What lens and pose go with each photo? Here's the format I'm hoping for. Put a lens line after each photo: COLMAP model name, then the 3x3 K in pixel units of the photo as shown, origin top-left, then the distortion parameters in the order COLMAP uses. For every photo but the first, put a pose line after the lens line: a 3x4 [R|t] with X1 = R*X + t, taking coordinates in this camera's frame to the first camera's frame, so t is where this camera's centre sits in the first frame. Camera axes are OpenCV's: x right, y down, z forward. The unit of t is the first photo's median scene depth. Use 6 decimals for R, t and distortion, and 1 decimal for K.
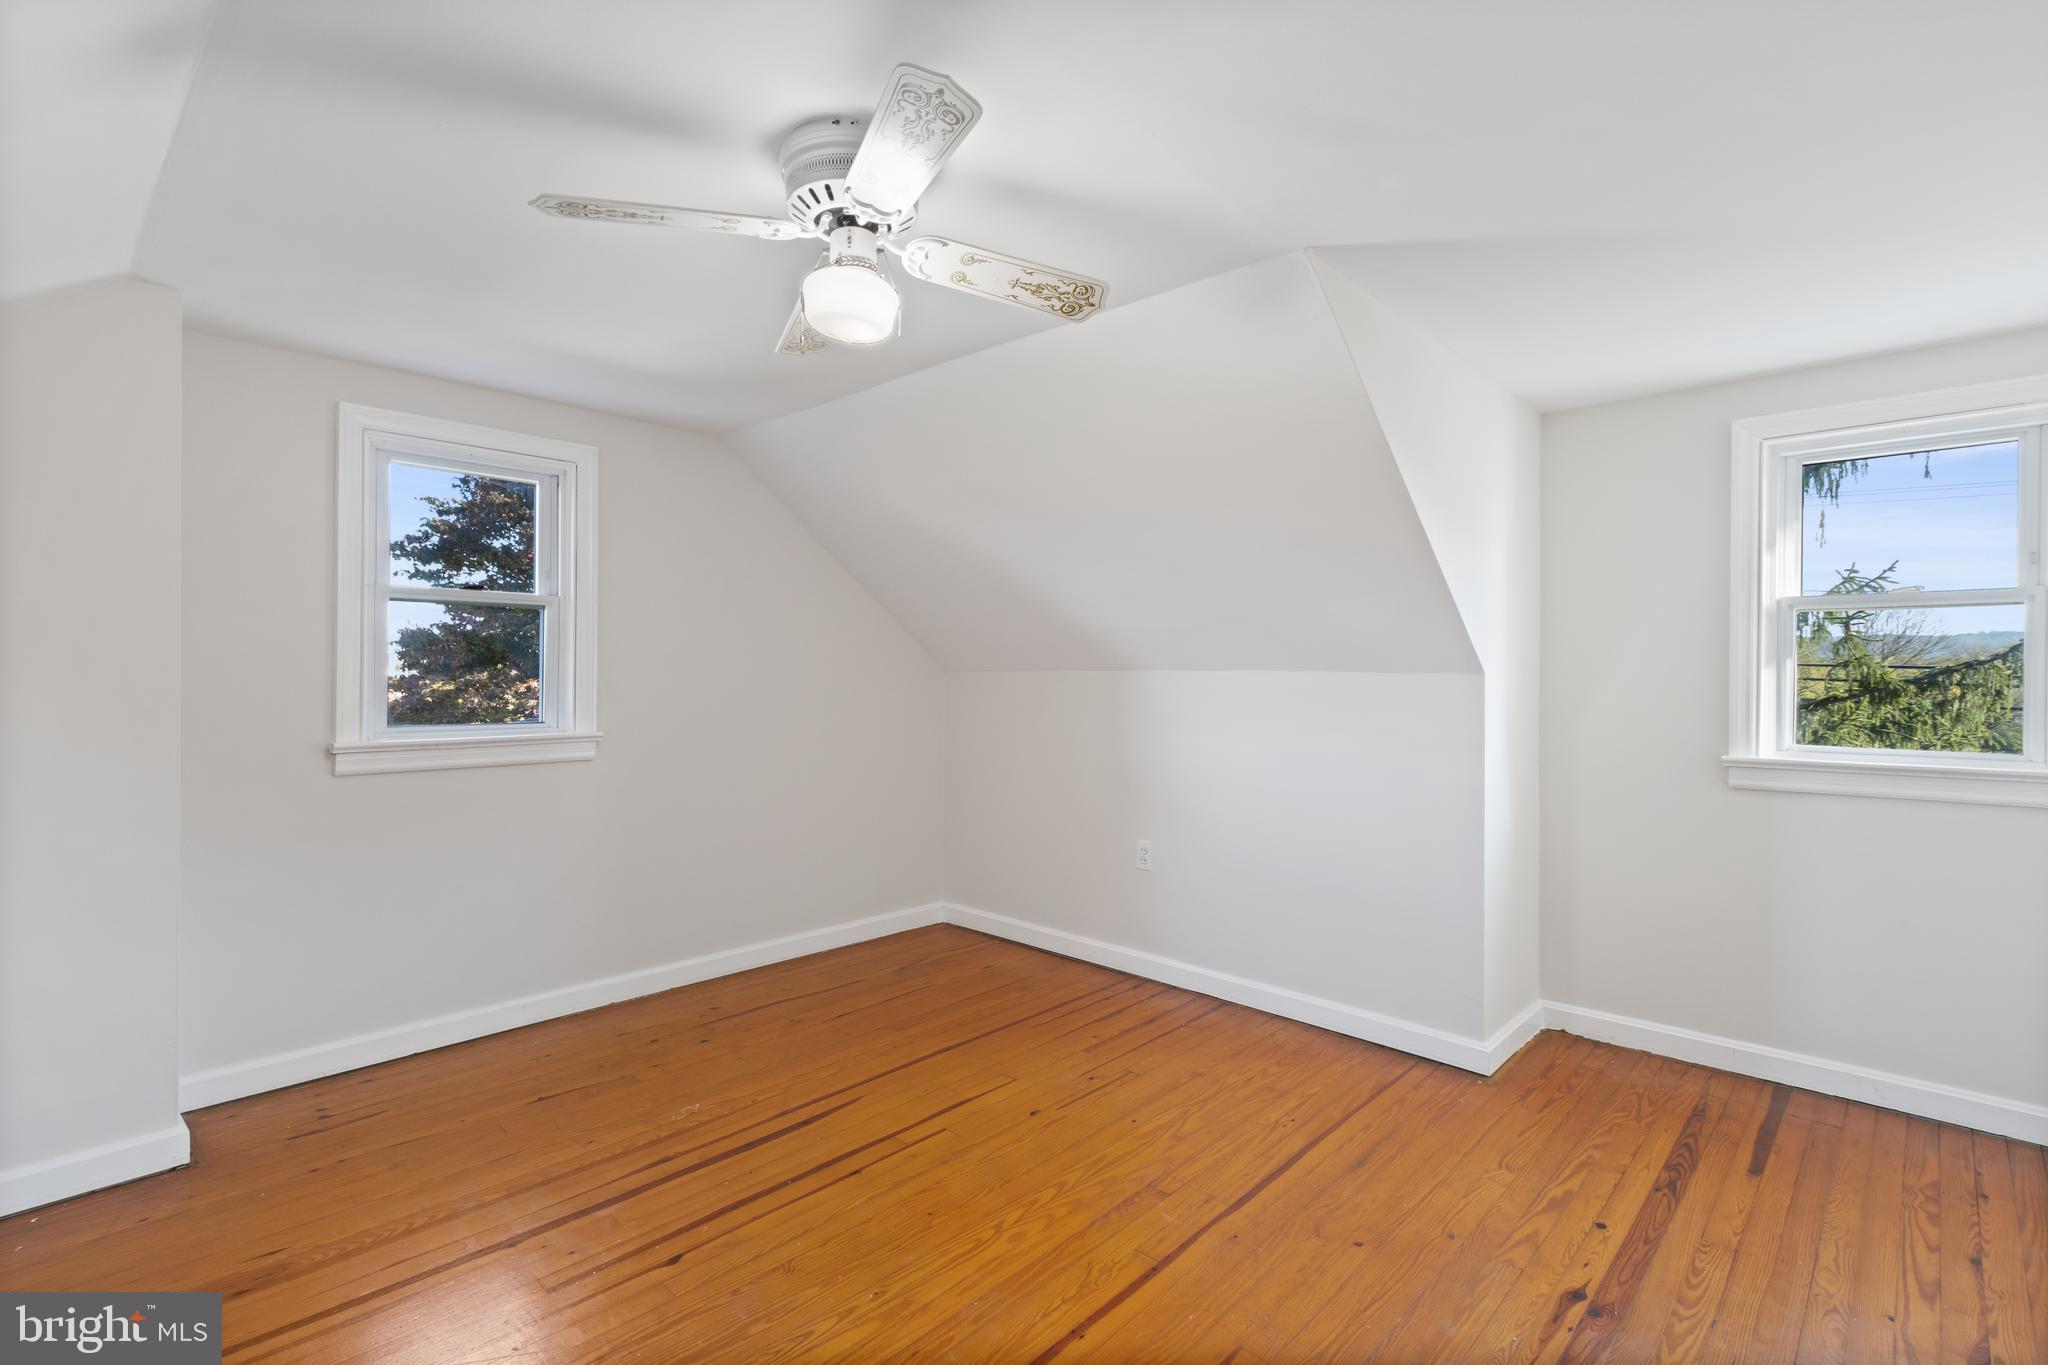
lens RADIAL K [[939.4, 0, 1009.9], [0, 939.4, 684.4], [0, 0, 1]] dist [0.005633, -0.001678]
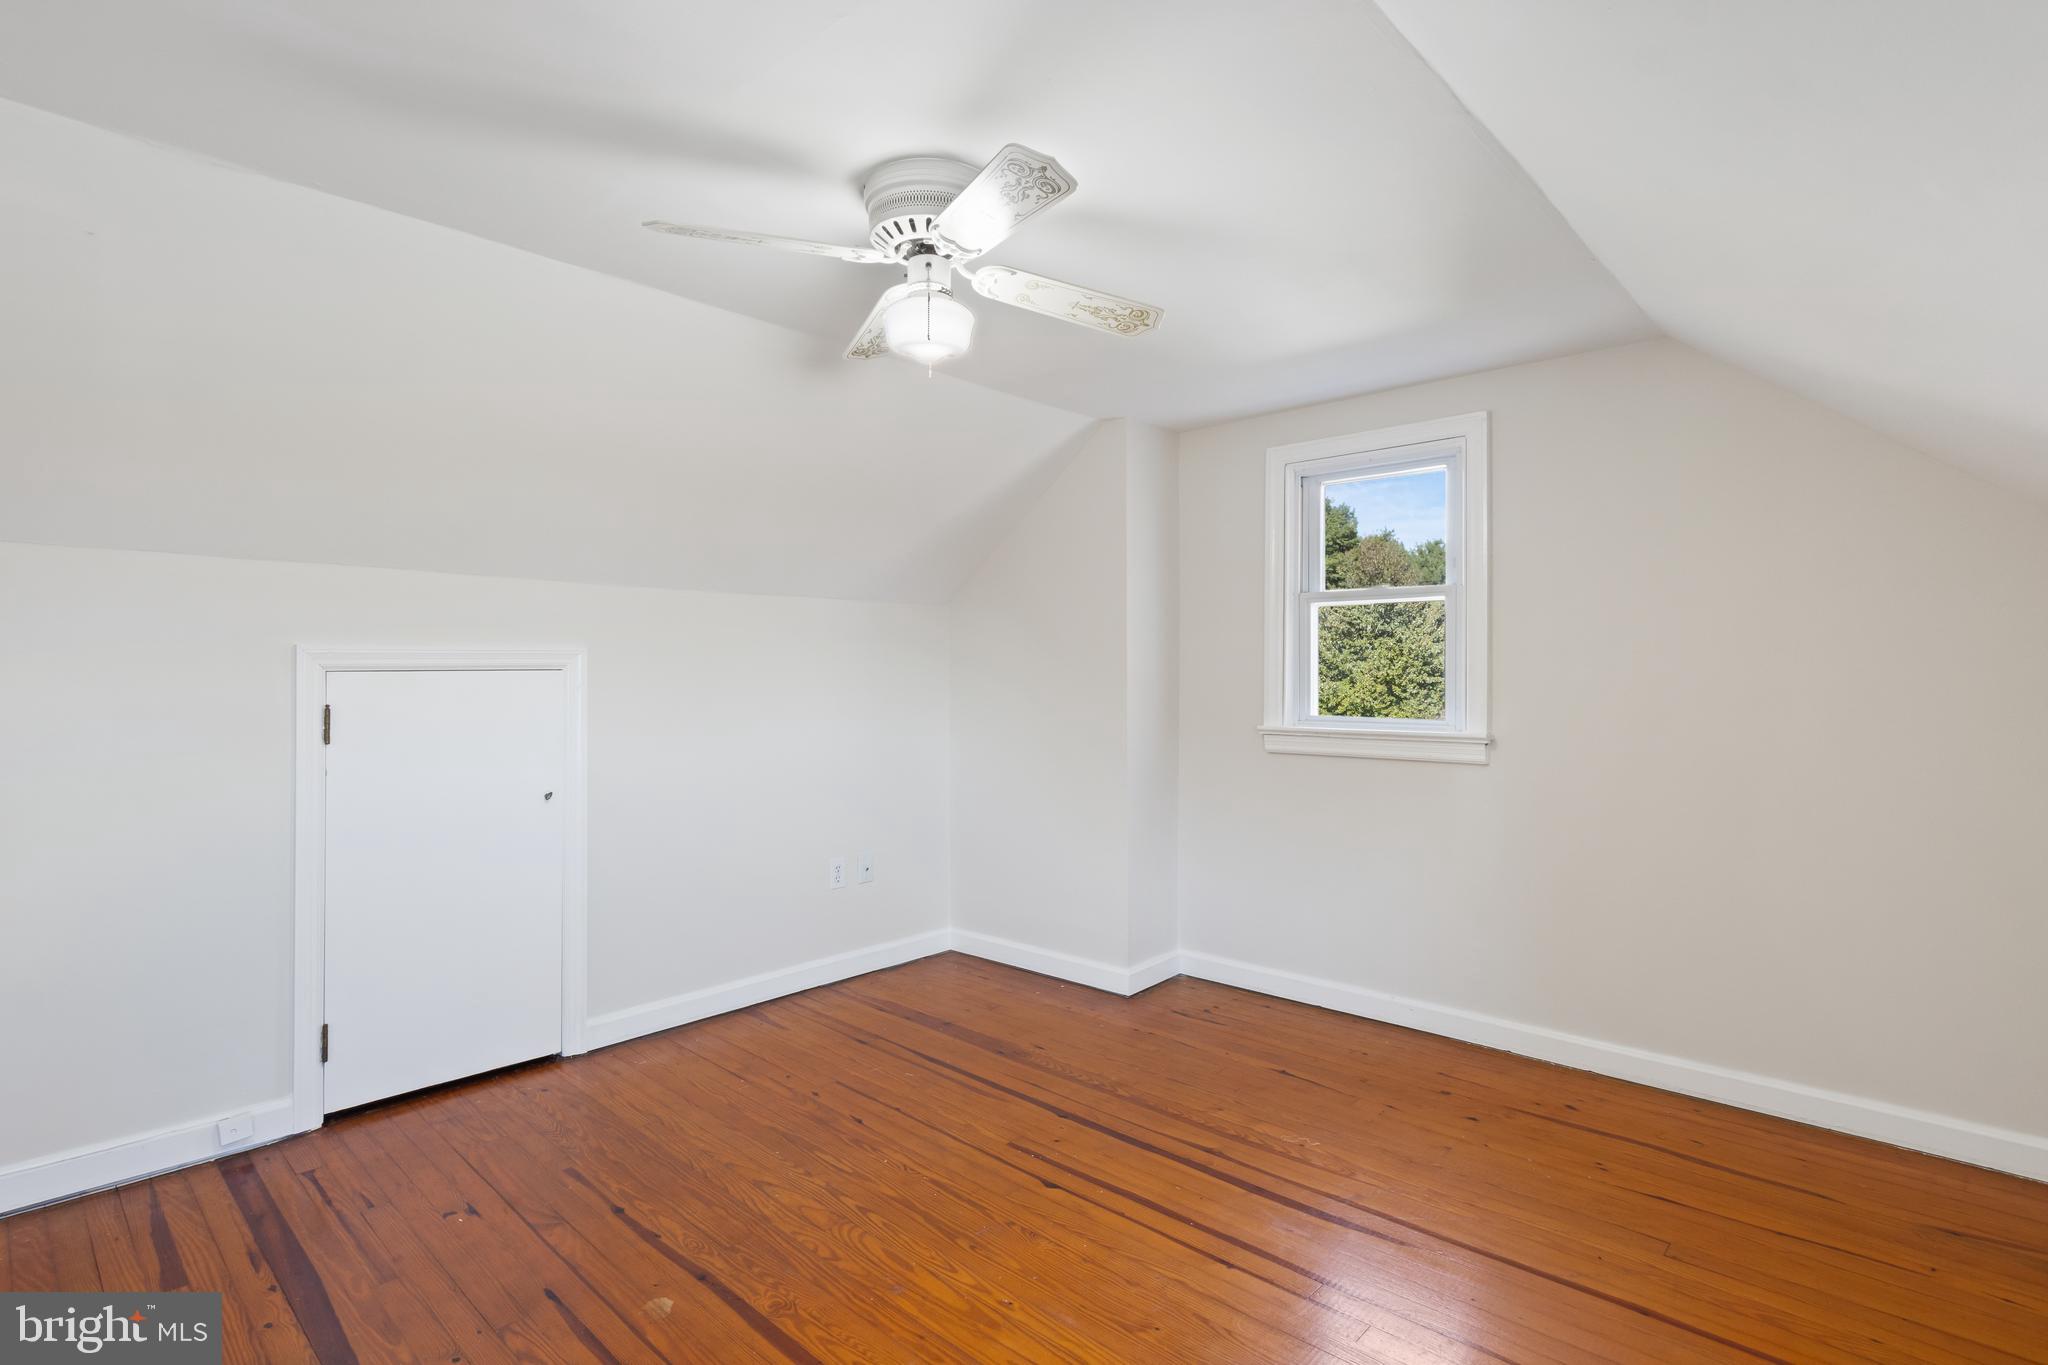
lens RADIAL K [[984.7, 0, 1006.2], [0, 984.7, 674.9], [0, 0, 1]] dist [0.004151, -0.000830]
pose [[0.017010, -0.003318, -0.999850, 0.560105], [-0.008134, 0.999961, -0.003457, 0.003391], [0.999822, 0.008192, 0.016982, 0.626085]]
